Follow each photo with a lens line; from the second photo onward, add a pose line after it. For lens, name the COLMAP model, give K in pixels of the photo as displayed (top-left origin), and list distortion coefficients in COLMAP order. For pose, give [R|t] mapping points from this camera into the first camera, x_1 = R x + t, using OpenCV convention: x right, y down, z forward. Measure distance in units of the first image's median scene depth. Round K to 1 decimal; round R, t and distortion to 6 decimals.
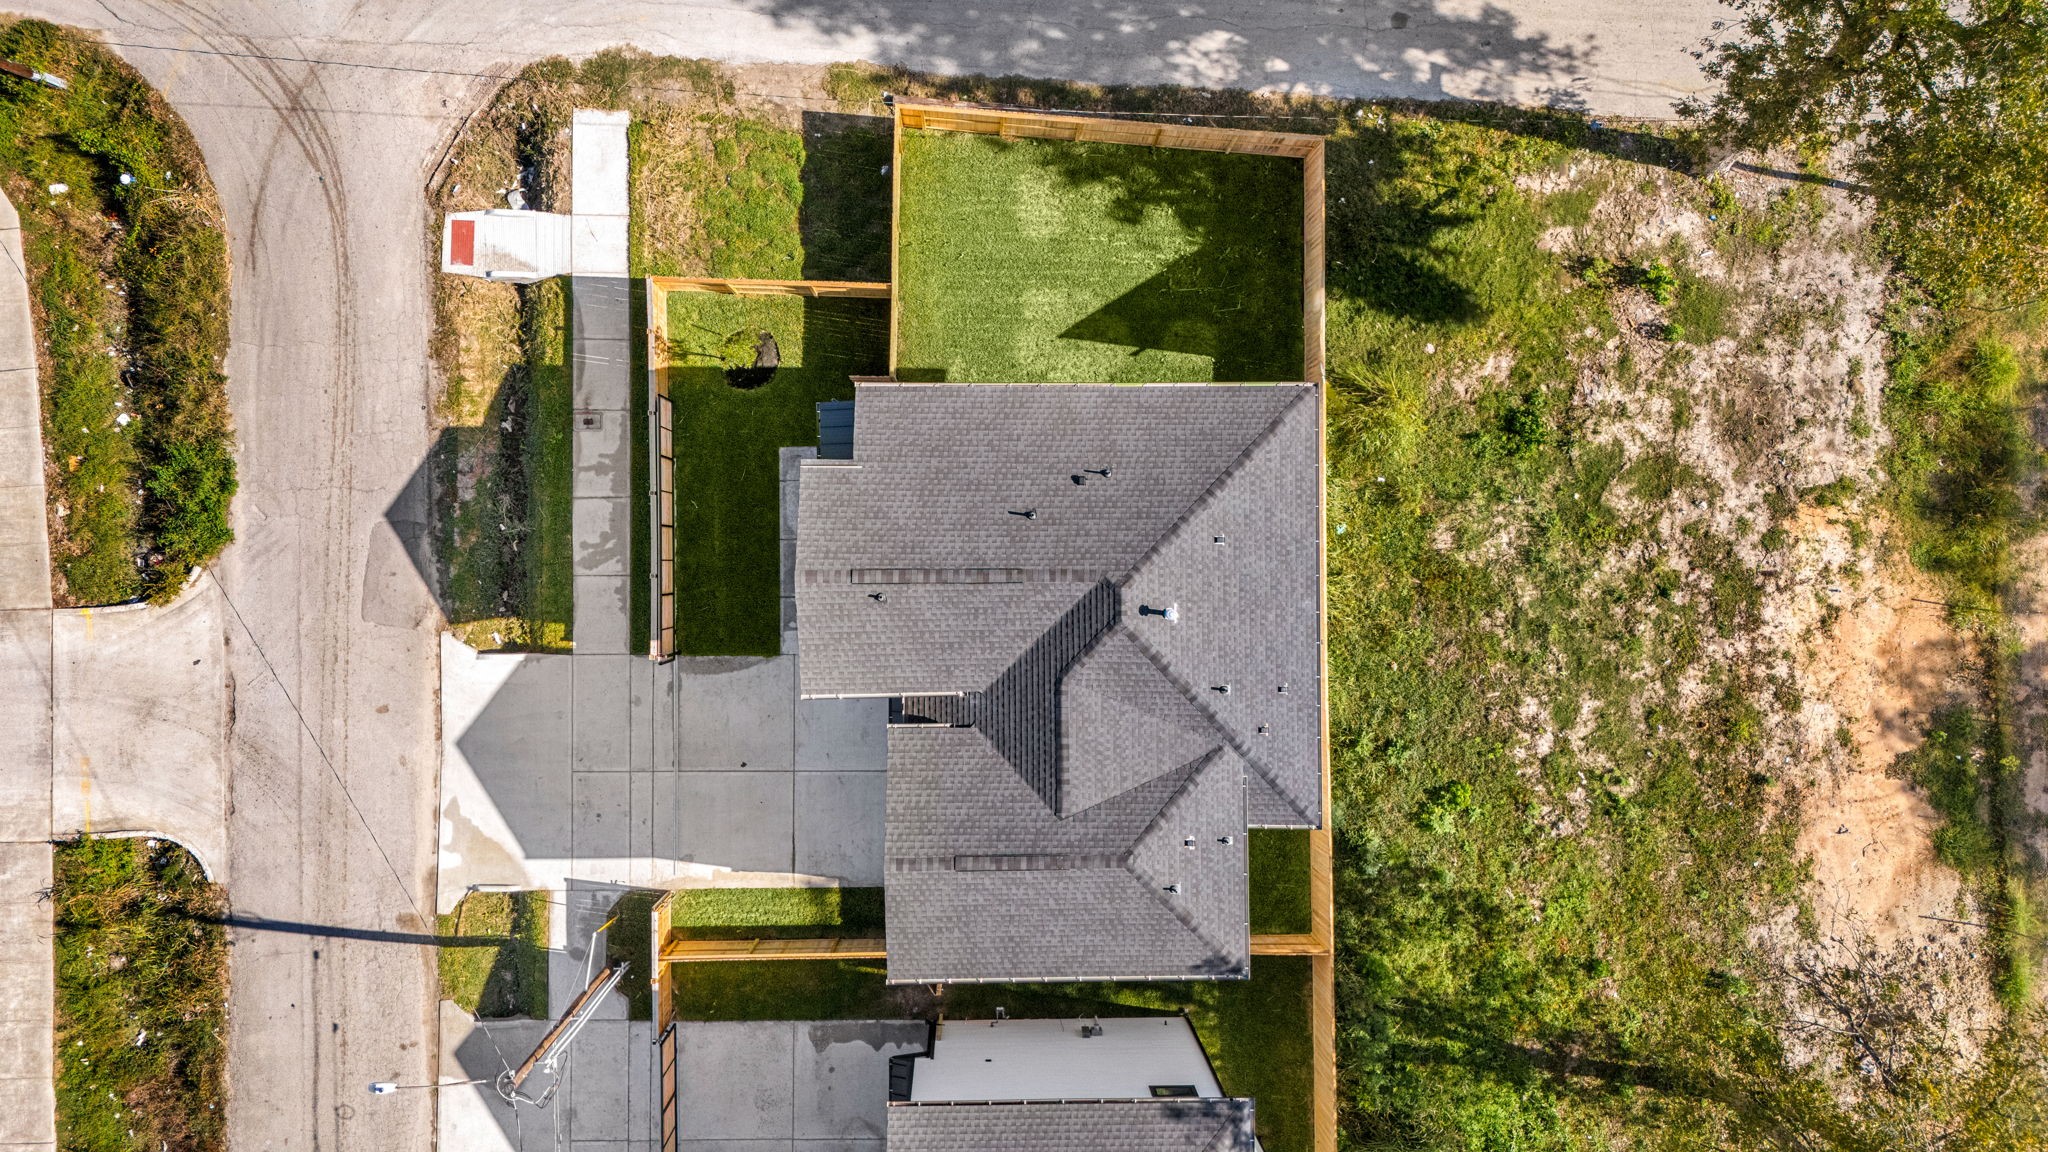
lens RADIAL K [[1509.7, 0, 1025.8], [0, 1509.7, 558.6], [0, 0, 1]] dist [0.059662, -0.072082]
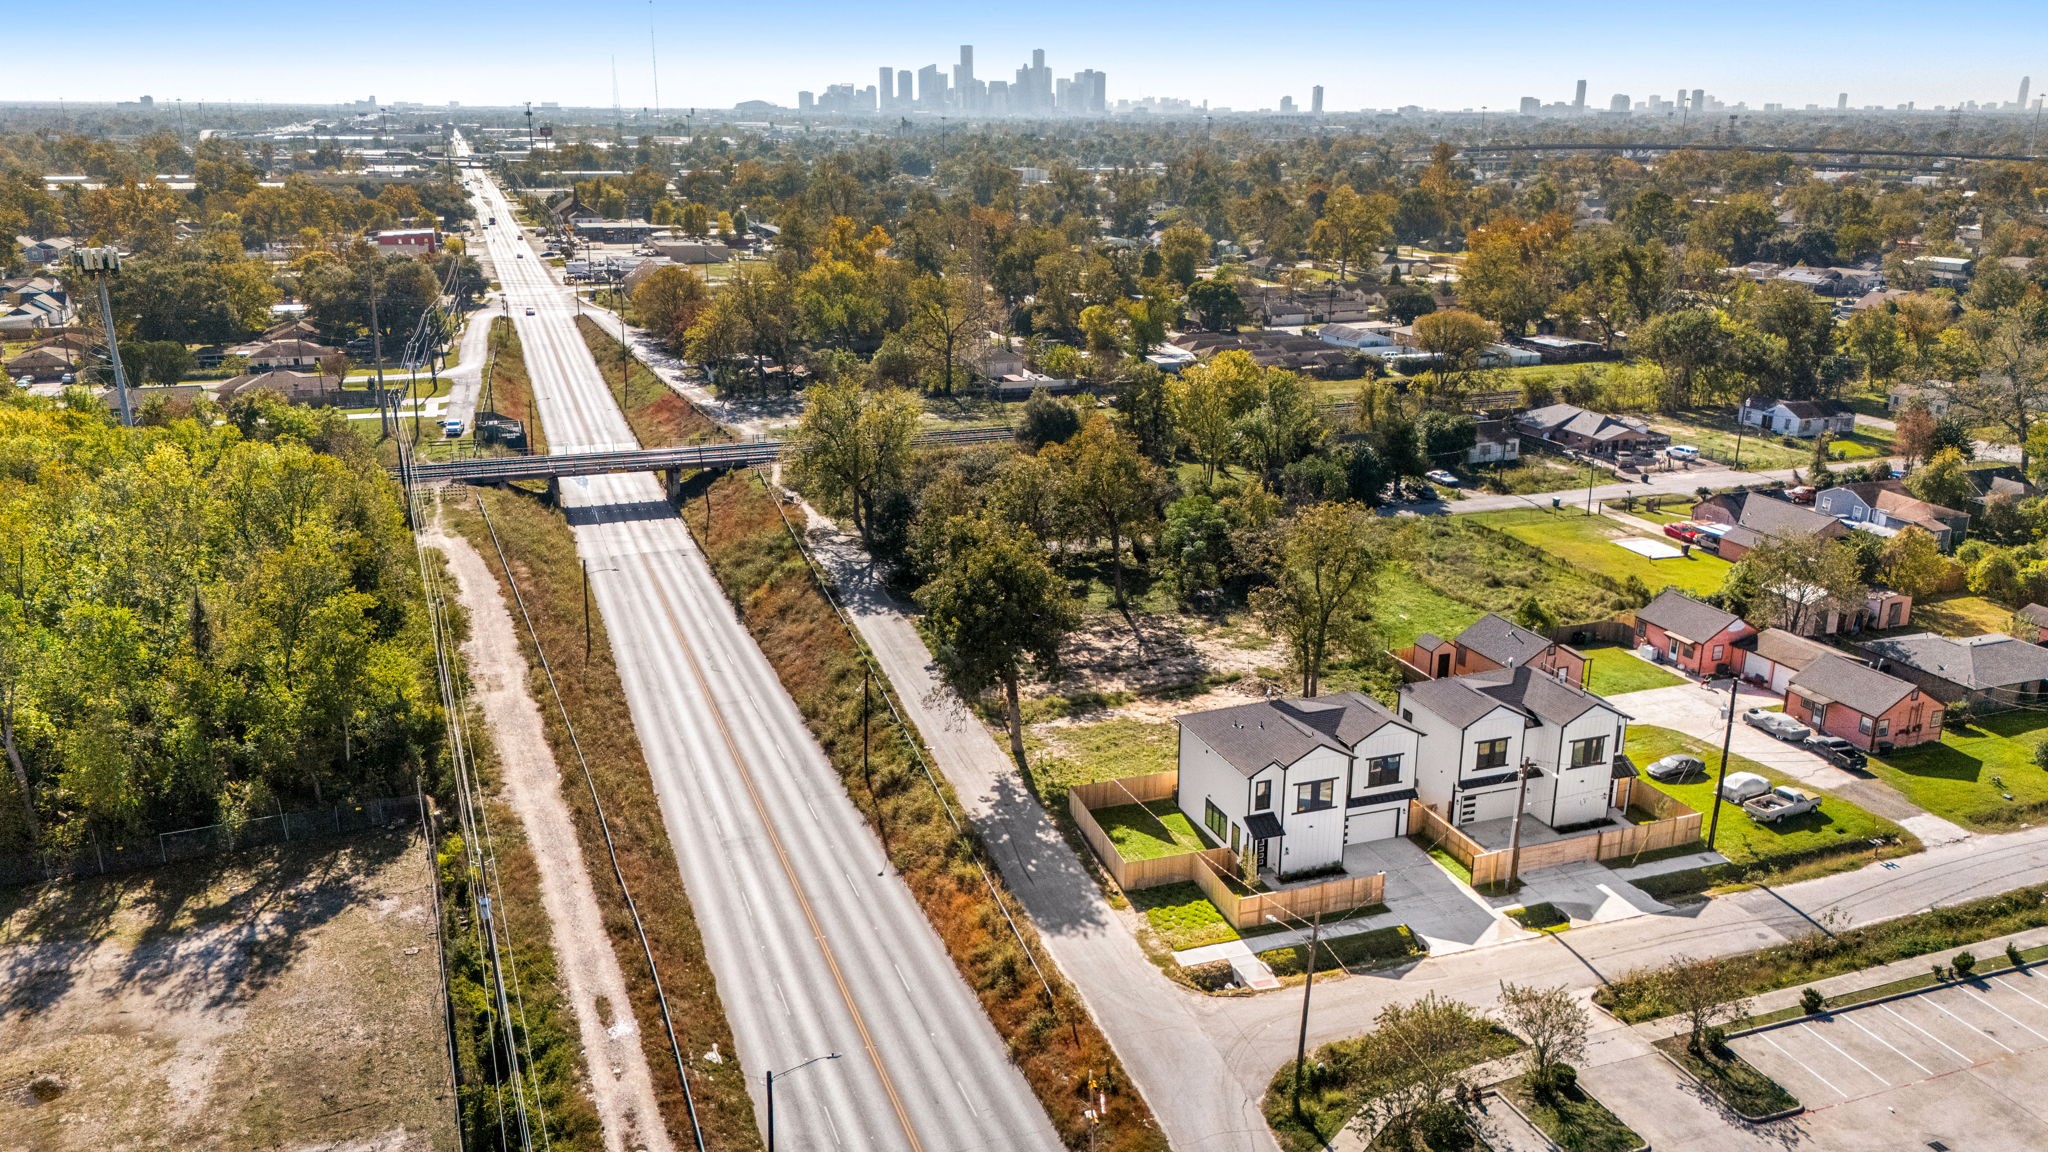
lens RADIAL K [[1509.7, 0, 1025.8], [0, 1509.7, 558.6], [0, 0, 1]] dist [0.059662, -0.072082]
pose [[-0.337148, -0.308679, 0.889409, -1.890247], [0.941285, -0.092742, 0.324625, -1.111453], [-0.017719, 0.946634, 0.321823, -0.200304]]
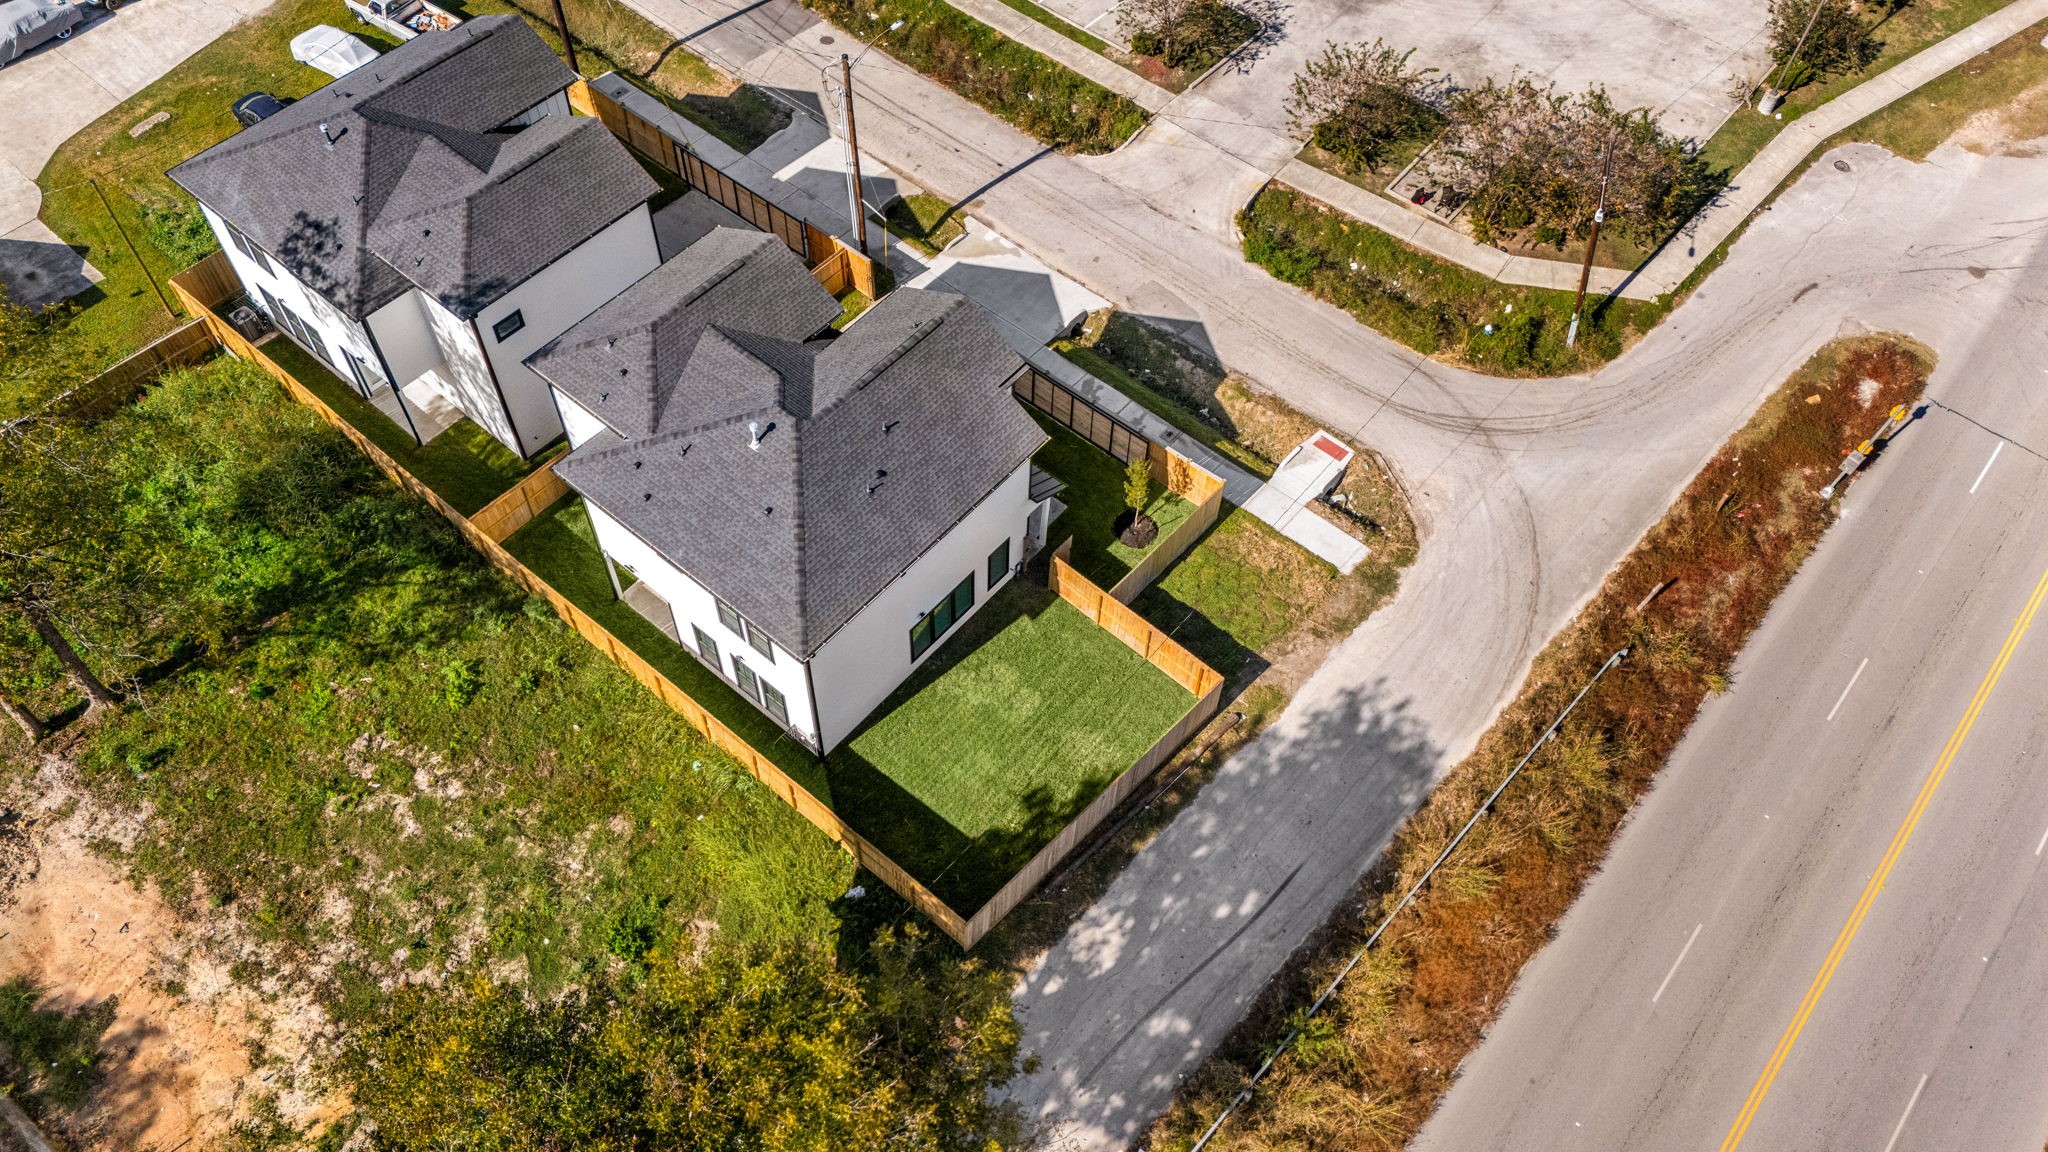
lens RADIAL K [[1509.7, 0, 1025.8], [0, 1509.7, 558.6], [0, 0, 1]] dist [0.059662, -0.072082]
pose [[-0.640963, 0.587510, -0.493962, 0.515967], [-0.765868, -0.532362, 0.360606, -0.528185], [-0.051107, 0.609445, 0.791179, 0.010617]]
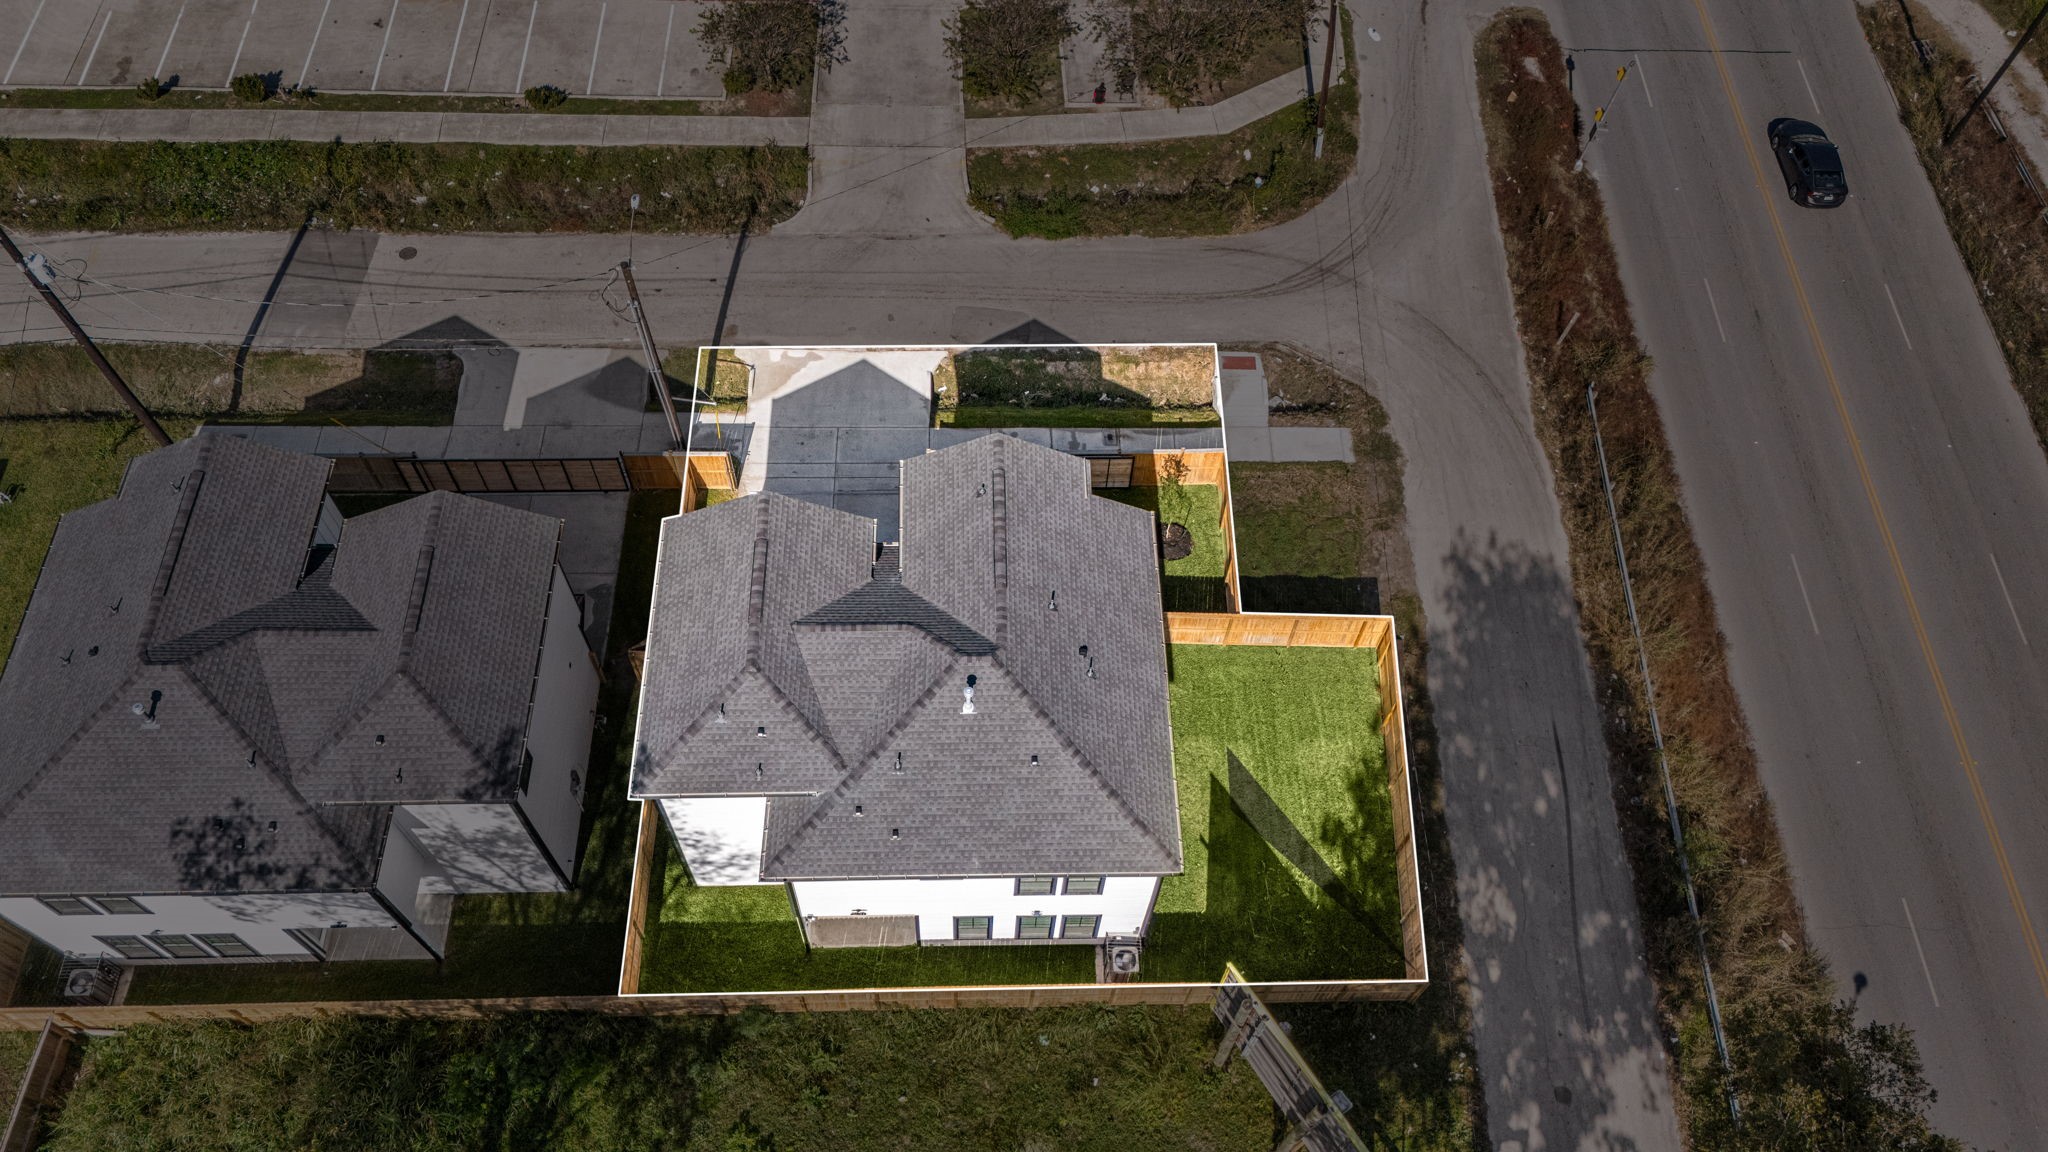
lens RADIAL K [[1509.7, 0, 1025.8], [0, 1509.7, 558.6], [0, 0, 1]] dist [0.059662, -0.072082]
pose [[0.021947, 0.826523, -0.562474, 0.506818], [-0.999411, 0.003298, -0.034150, 0.025227], [-0.026371, 0.562893, 0.826109, 0.004159]]
